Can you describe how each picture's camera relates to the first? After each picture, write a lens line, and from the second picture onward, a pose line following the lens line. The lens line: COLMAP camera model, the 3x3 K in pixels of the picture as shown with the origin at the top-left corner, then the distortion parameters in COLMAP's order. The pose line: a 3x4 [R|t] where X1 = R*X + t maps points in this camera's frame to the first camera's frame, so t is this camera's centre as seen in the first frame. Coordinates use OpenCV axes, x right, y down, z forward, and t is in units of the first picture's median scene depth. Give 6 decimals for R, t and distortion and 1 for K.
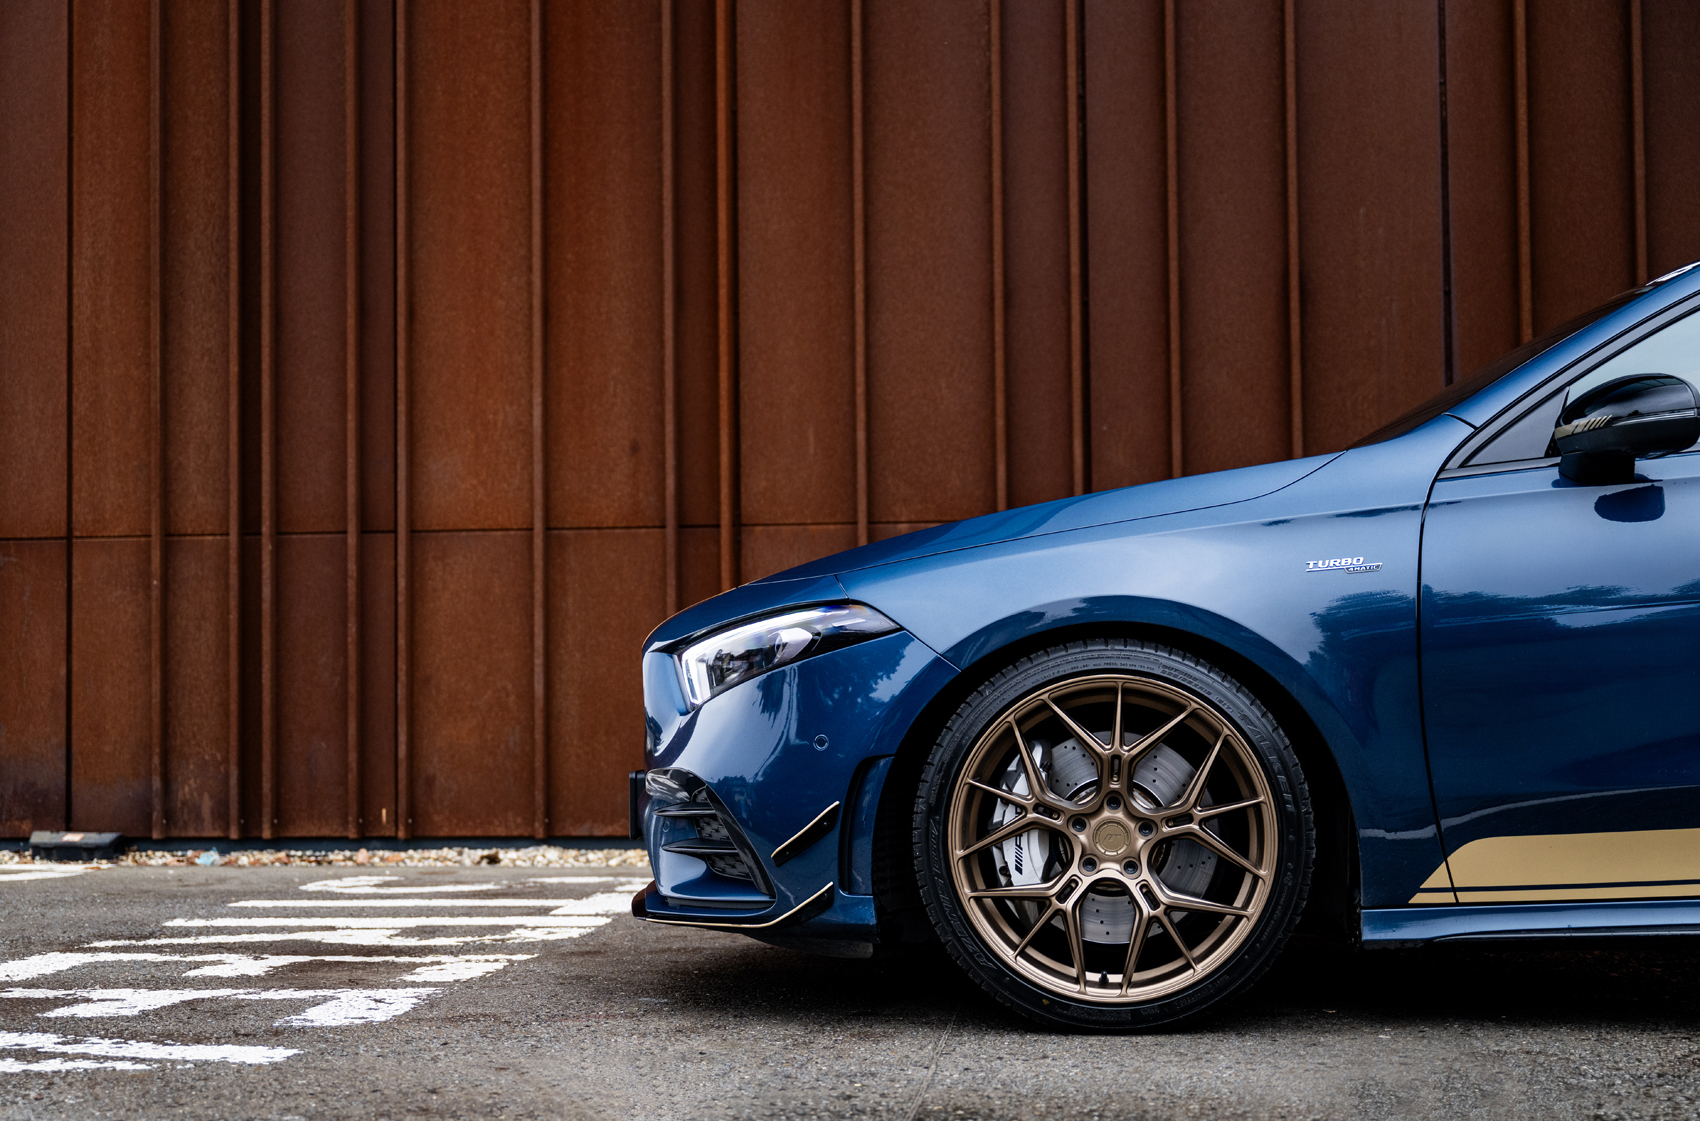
lens RADIAL K [[2428.3, 0, 800.6], [0, 2428.3, 619.3], [0, 0, 1]] dist [-0.000720, -0.011493]
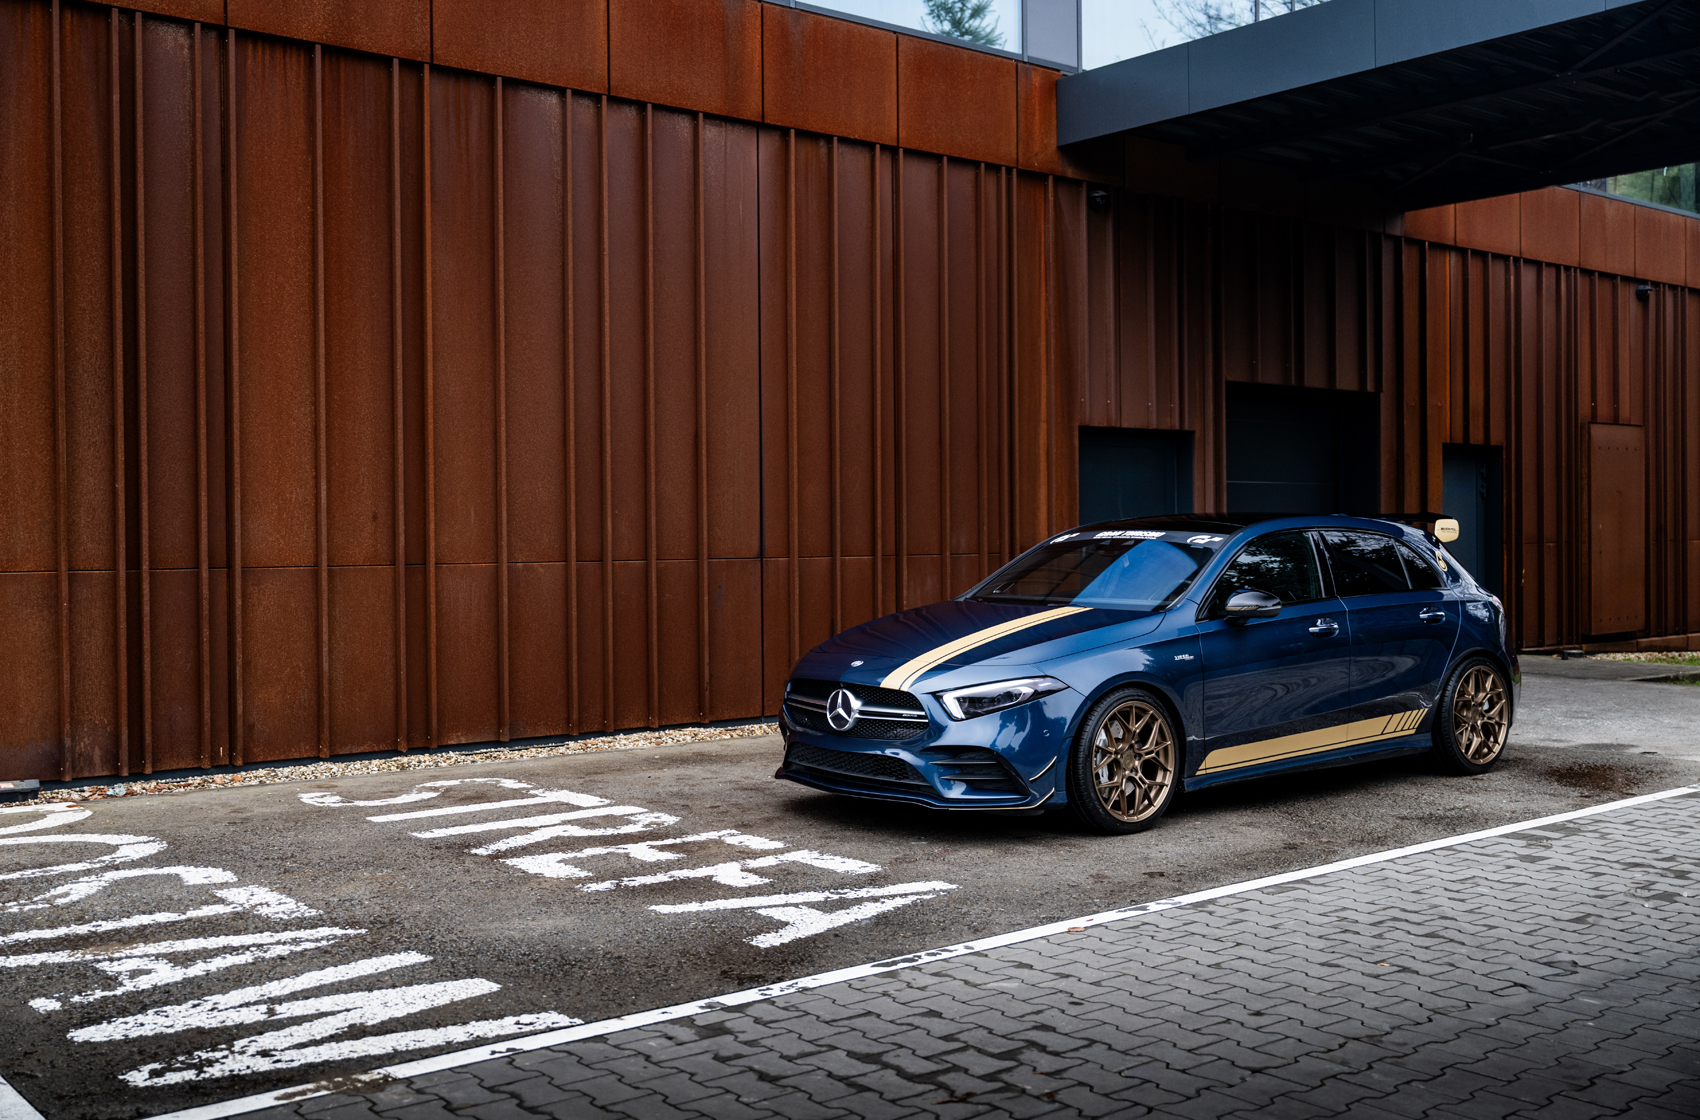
lens RADIAL K [[1727.8, 0, 850.0], [0, 1727.8, 560.0], [0, 0, 1]] dist [-0.006138, 0.005989]
pose [[0.692912, -0.006716, 0.720991, -0.691905], [-0.025893, 0.999080, 0.034191, -0.089926], [-0.720557, -0.042360, 0.692100, -0.046895]]
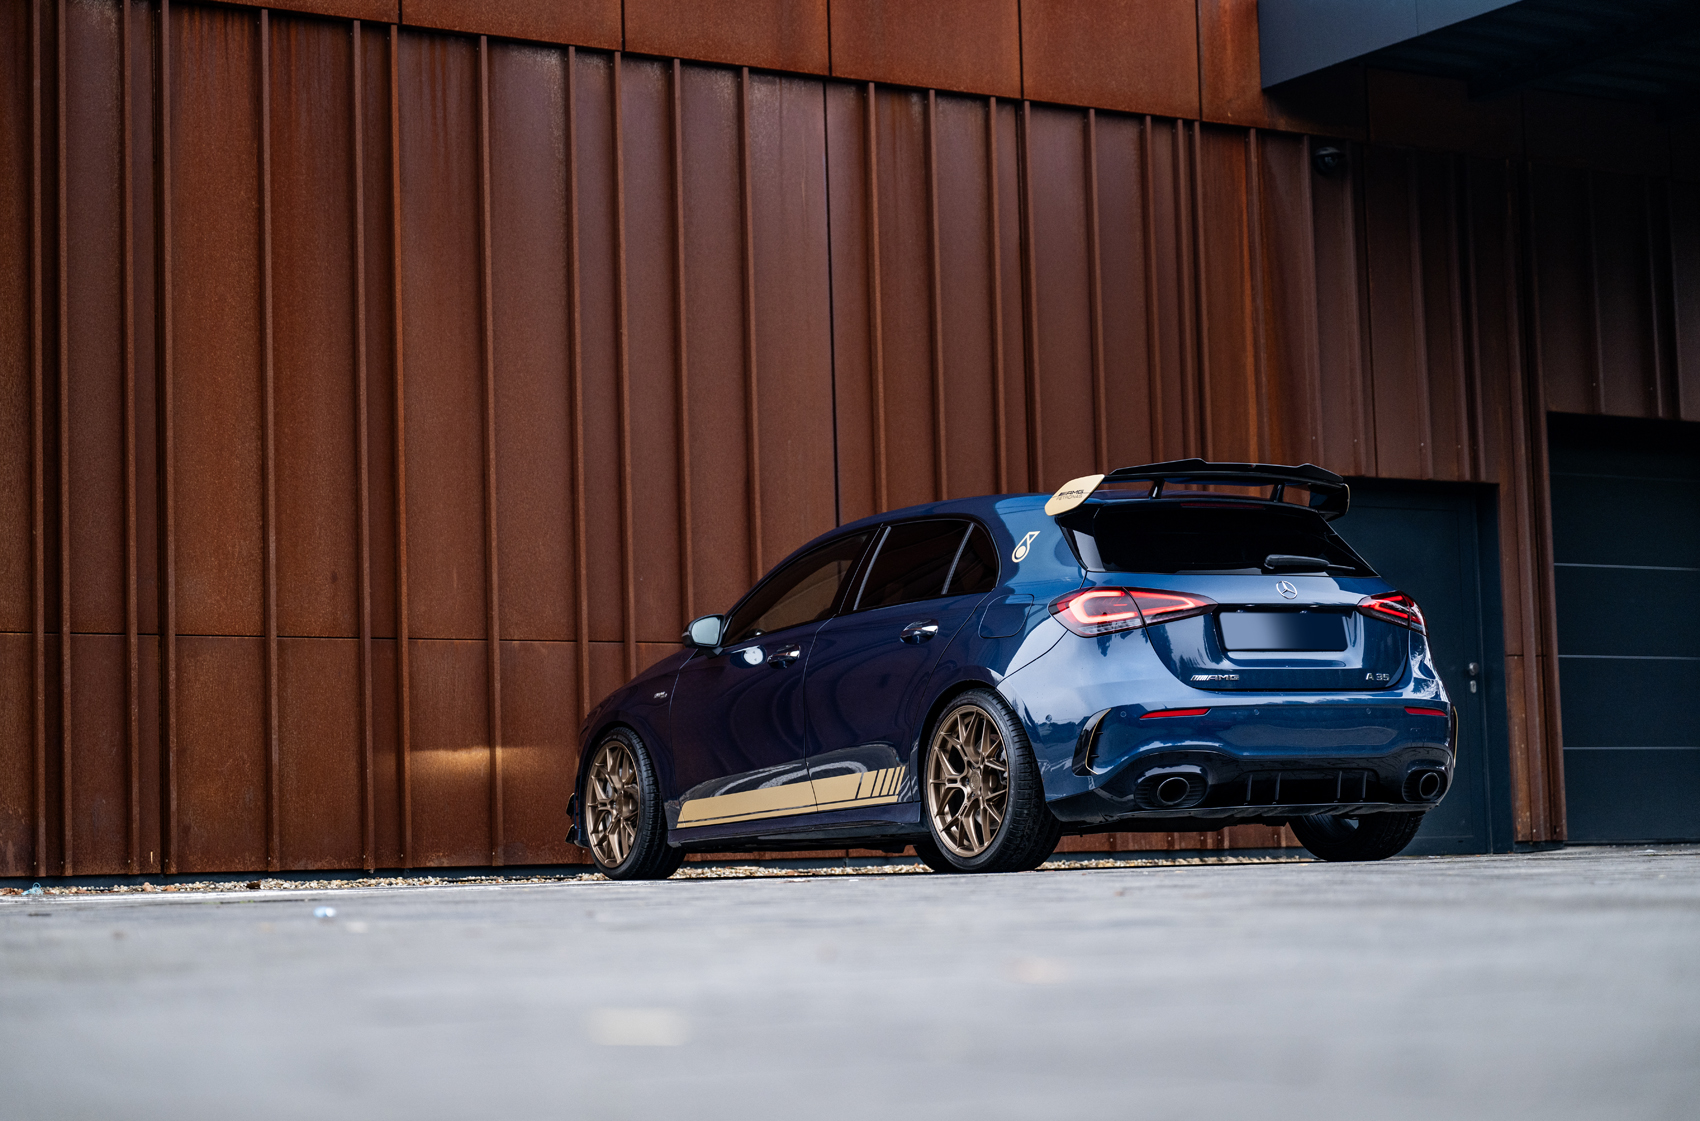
lens RADIAL K [[3337.1, 0, 854.6], [0, 3337.1, 589.7], [0, 0, 1]] dist [0.009581, -0.214394]
pose [[0.778046, 0.041656, 0.626824, -0.994001], [-0.001807, 0.997943, -0.064076, 0.052815], [-0.628204, 0.048722, 0.776521, -0.600755]]
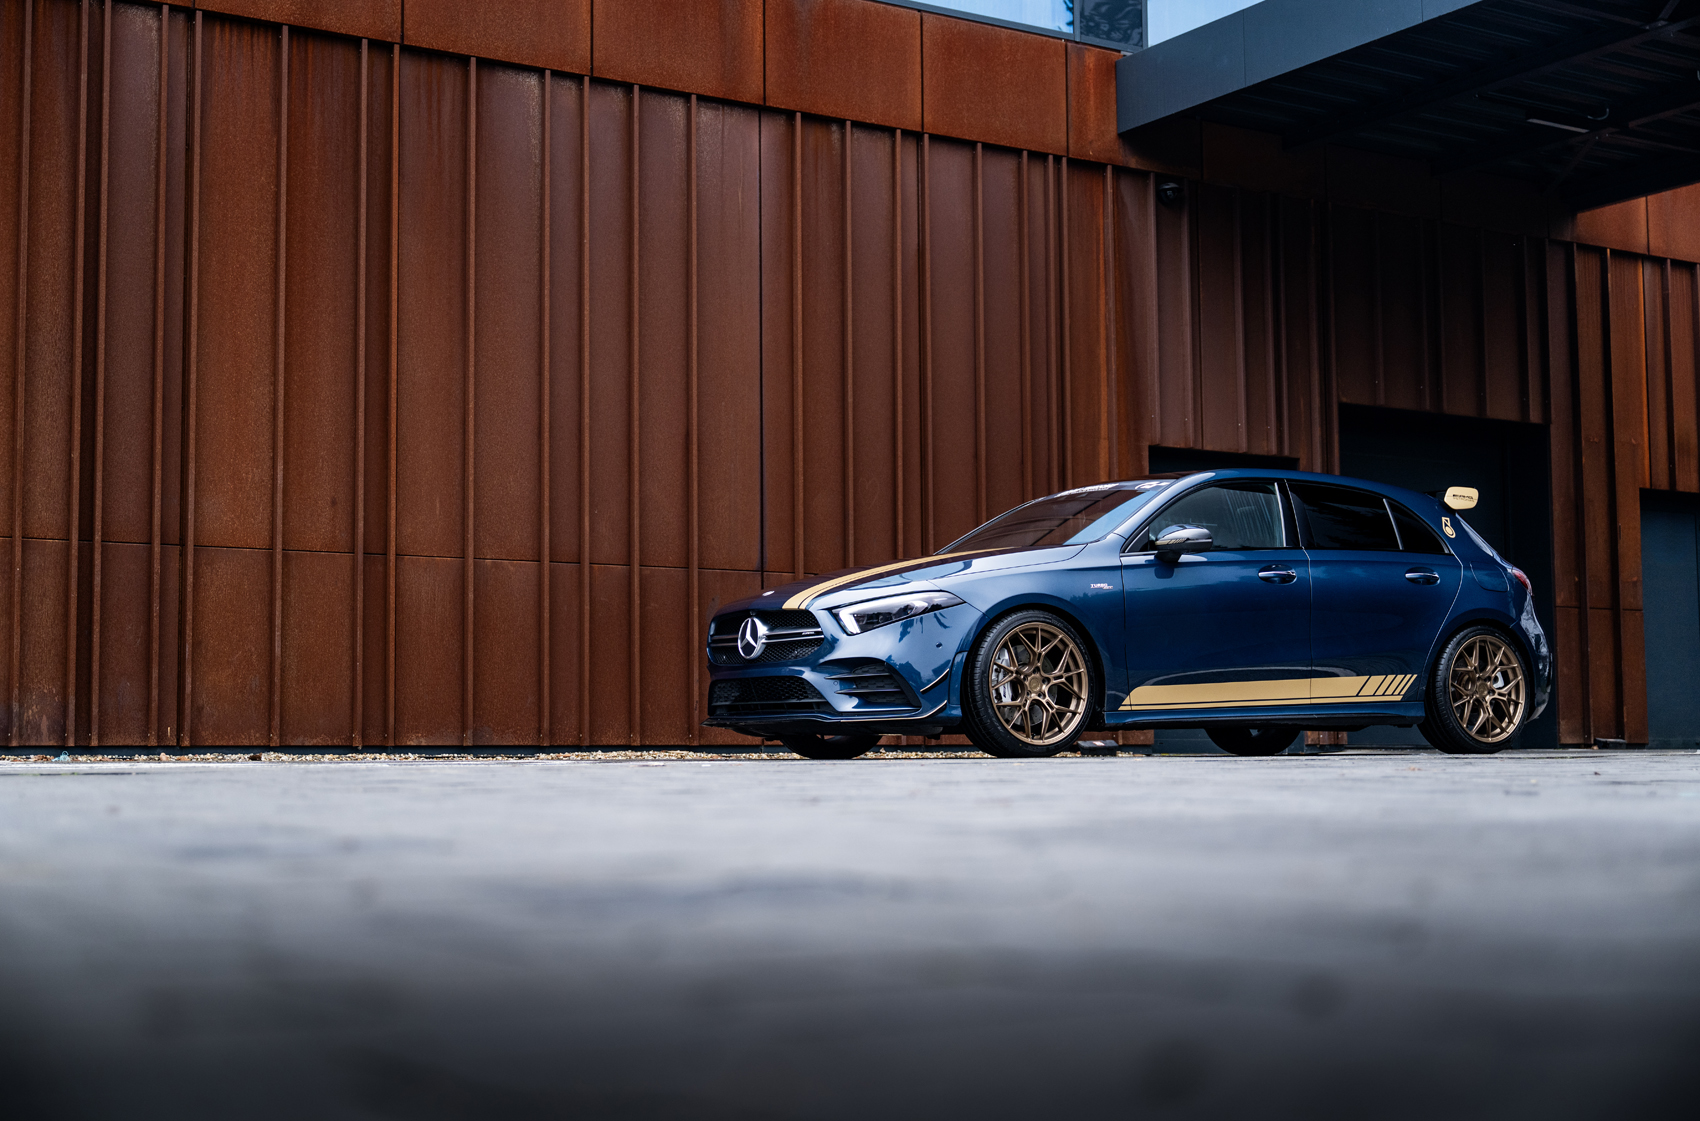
lens RADIAL K [[2327.6, 0, 854.1], [0, 2327.6, 581.9], [0, 0, 1]] dist [-0.008645, 0.006980]
pose [[0.770106, 0.053449, 0.635672, -0.774329], [-0.023733, 0.998194, -0.055179, 0.057930], [-0.637474, 0.027407, 0.769984, -0.393520]]
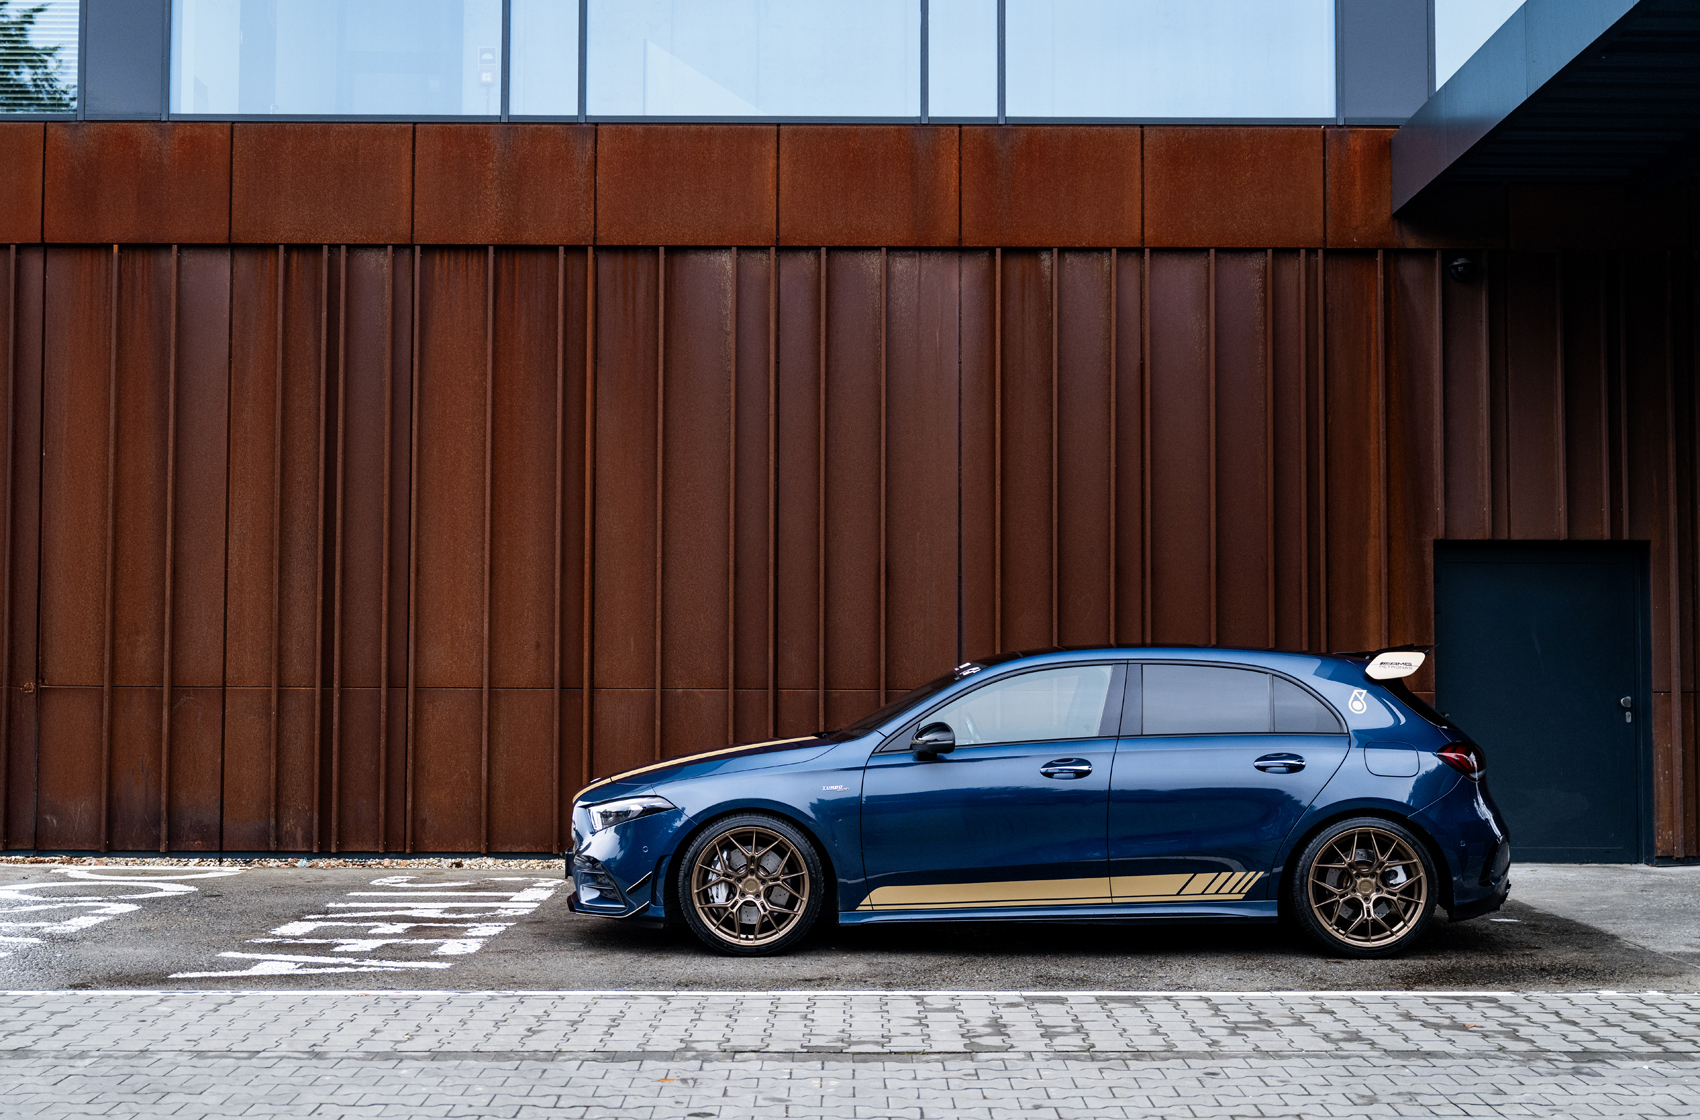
lens RADIAL K [[2115.4, 0, 853.6], [0, 2115.4, 570.4], [0, 0, 1]] dist [-0.005762, 0.003072]
pose [[0.992325, 0.019657, 0.122087, -0.026749], [-0.018288, 0.999757, -0.012328, -0.113438], [-0.122300, 0.010001, 0.992443, -0.661428]]
